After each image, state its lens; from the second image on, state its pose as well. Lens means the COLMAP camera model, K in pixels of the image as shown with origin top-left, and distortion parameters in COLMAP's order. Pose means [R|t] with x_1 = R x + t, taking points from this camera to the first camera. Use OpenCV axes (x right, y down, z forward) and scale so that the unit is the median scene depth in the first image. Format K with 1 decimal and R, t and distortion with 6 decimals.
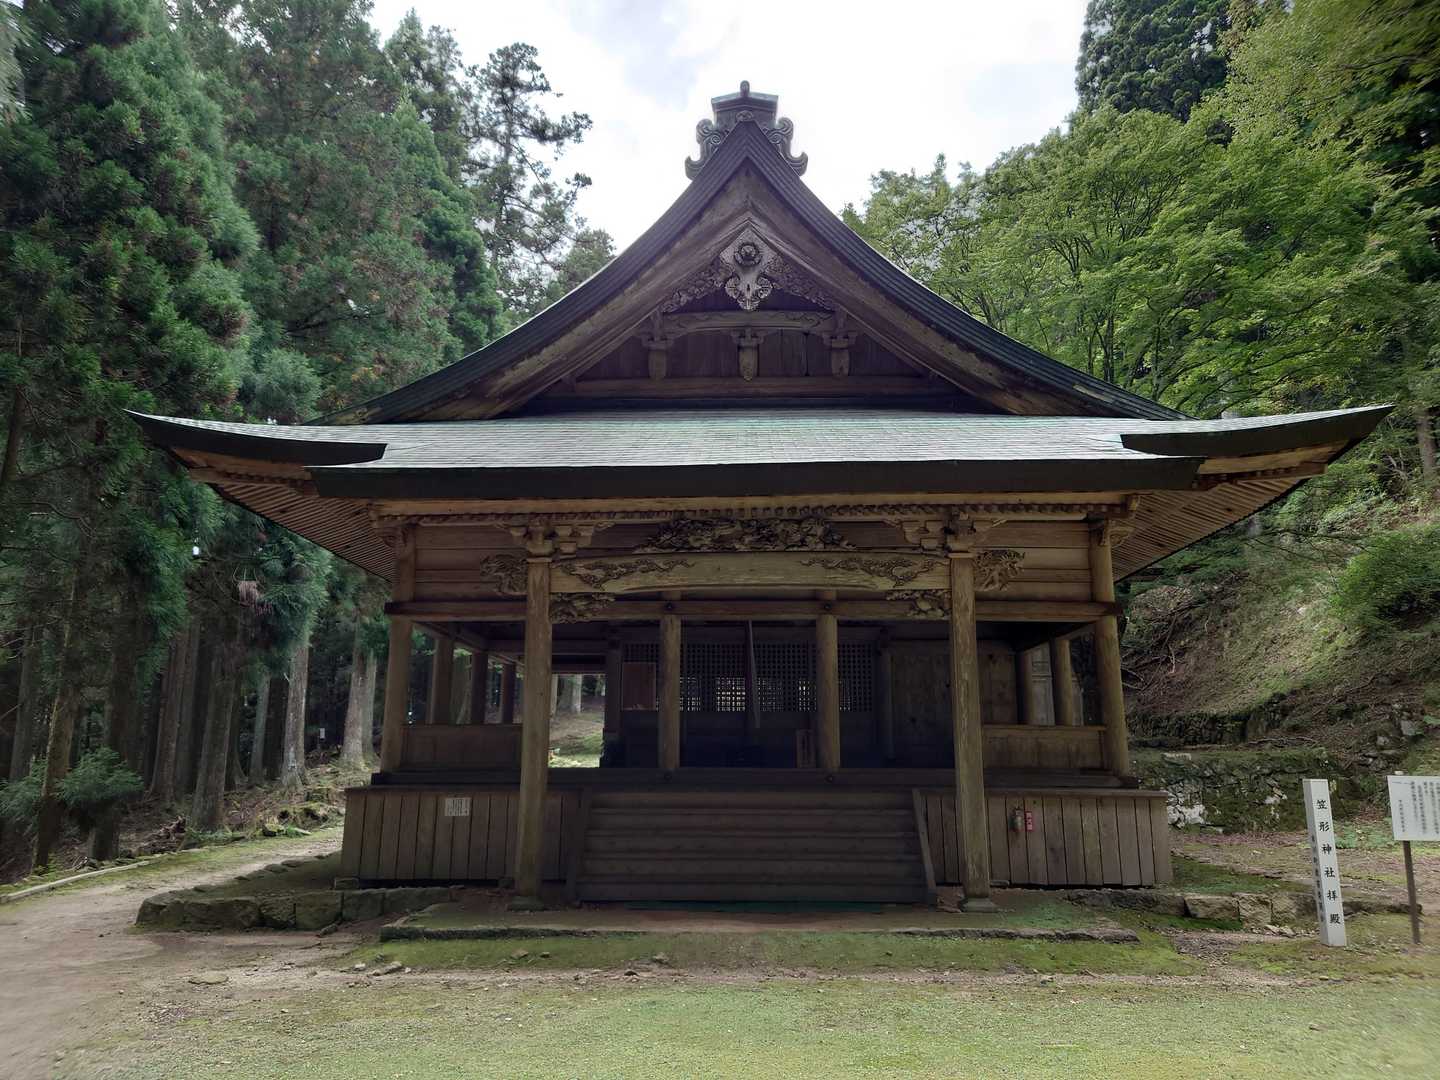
lens RADIAL K [[1072.1, 0, 721.8], [0, 1072.1, 528.3], [0, 0, 1]] dist [0.022938, -0.006425]
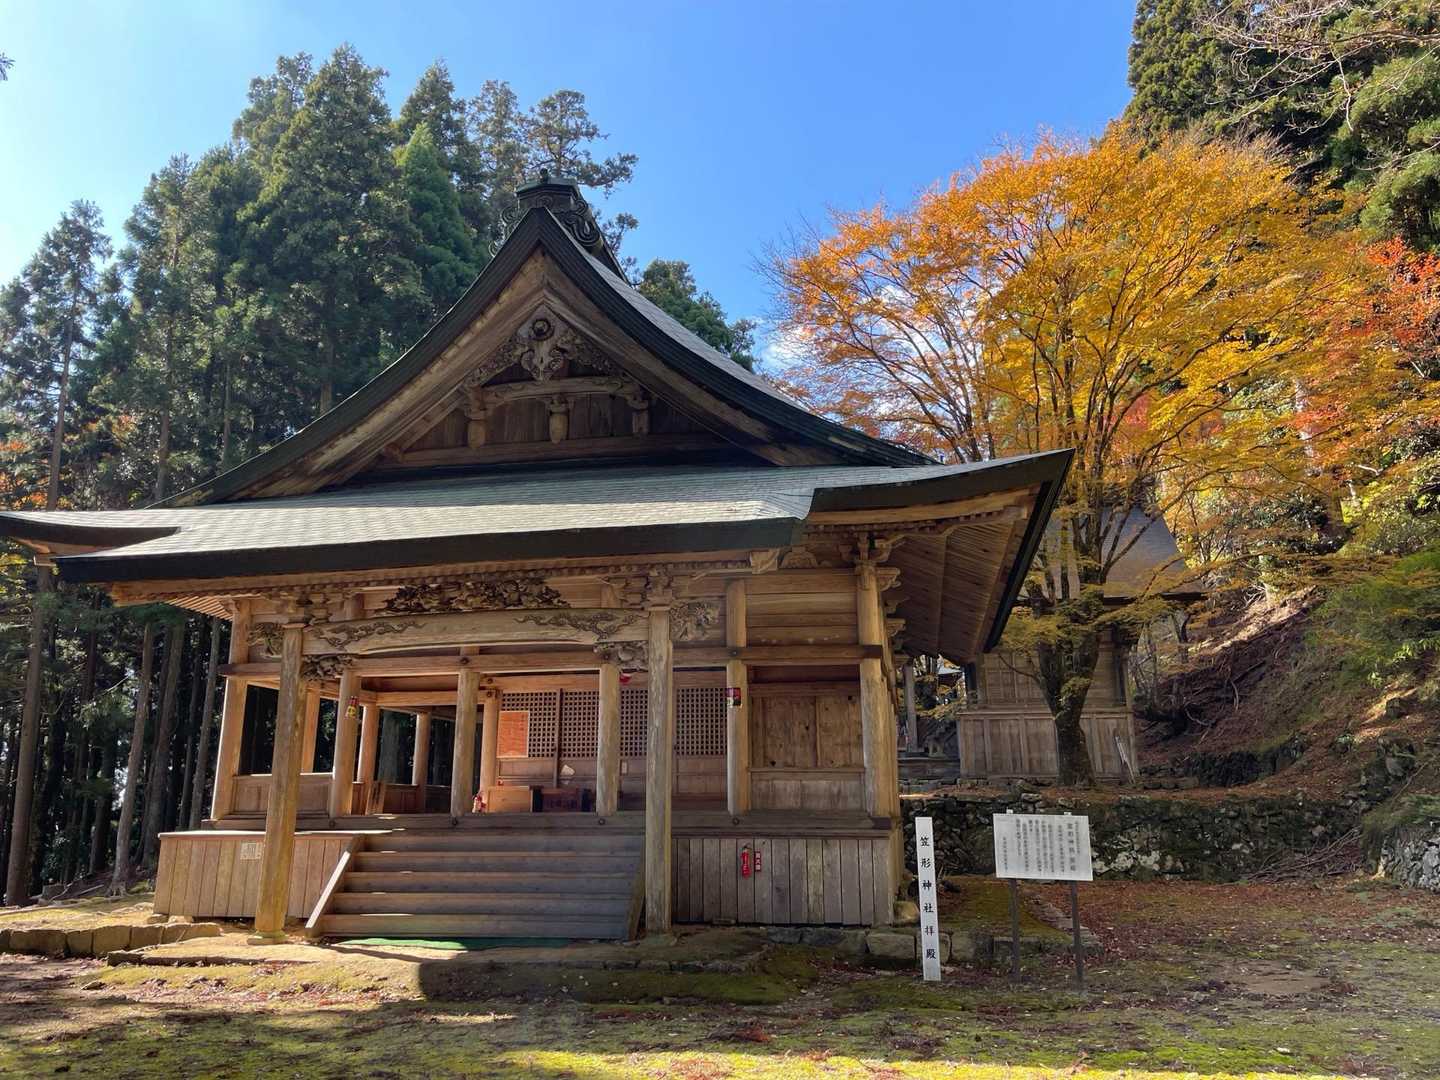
lens RADIAL K [[1131.9, 0, 718.0], [0, 1131.9, 503.4], [0, 0, 1]] dist [0.069006, -0.005481]
pose [[0.988186, -0.046262, -0.146114, 0.367792], [0.039327, 0.997975, -0.050002, -0.017113], [0.148131, 0.043665, 0.988003, -0.095427]]
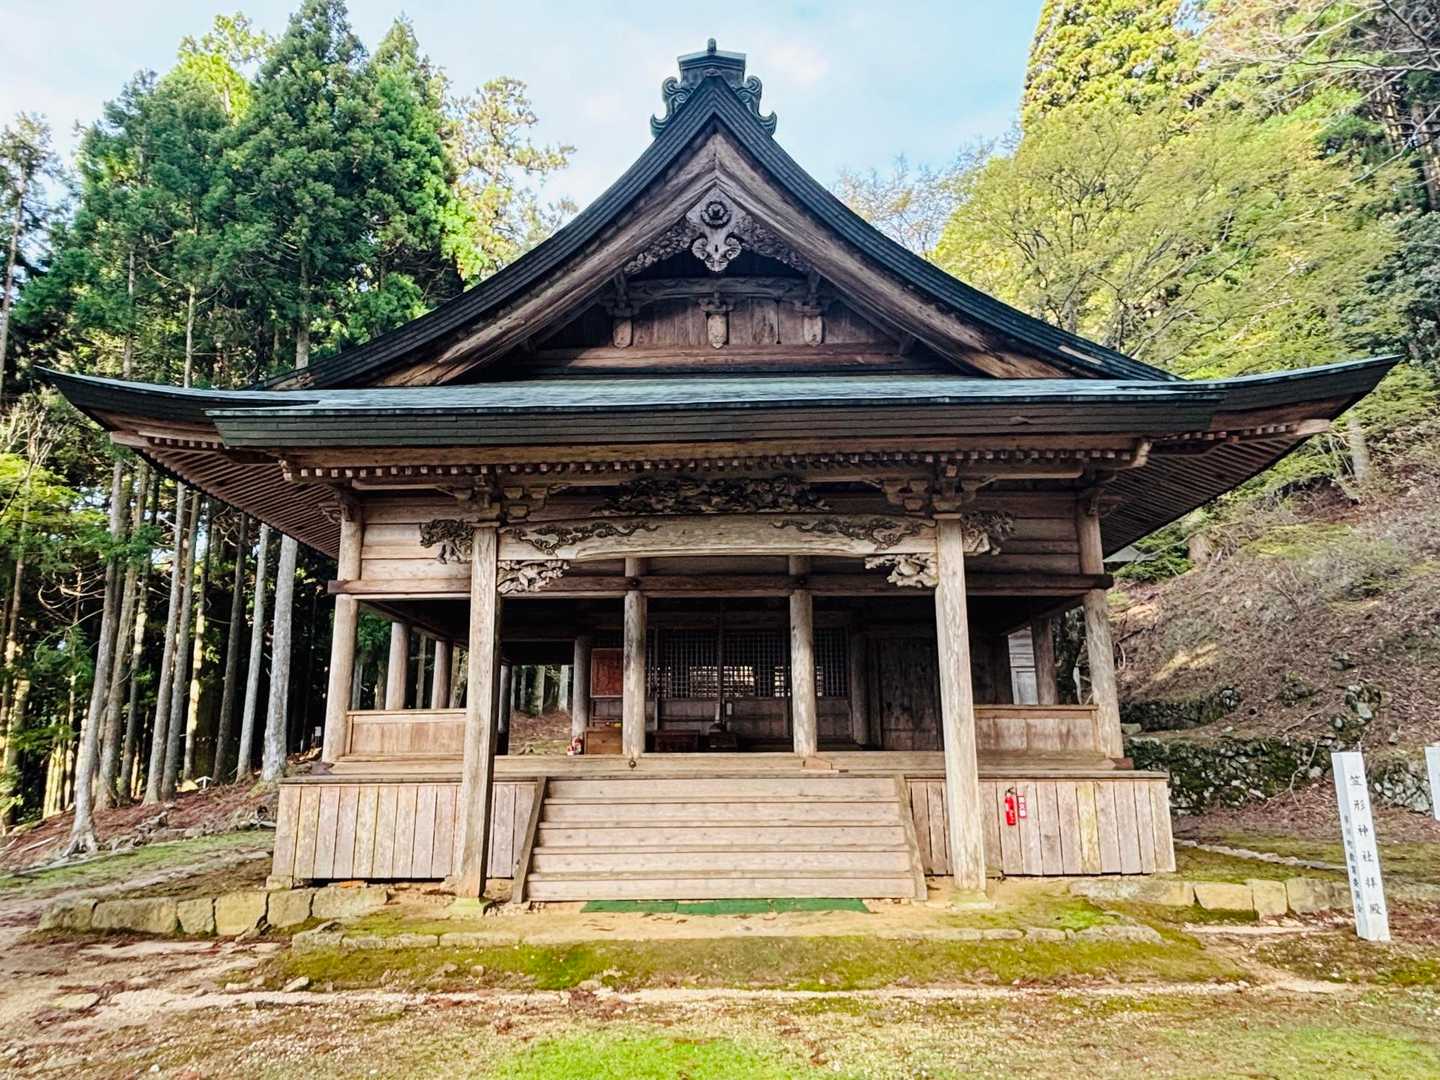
lens RADIAL K [[968.6, 0, 720.0], [0, 968.6, 540.0], [0, 0, 1]] dist [0.024923, -0.001021]
pose [[0.999812, -0.006204, 0.018385, 0.010690], [0.006293, 0.999969, -0.004767, 0.039318], [-0.018355, 0.004882, 0.999820, 0.143675]]
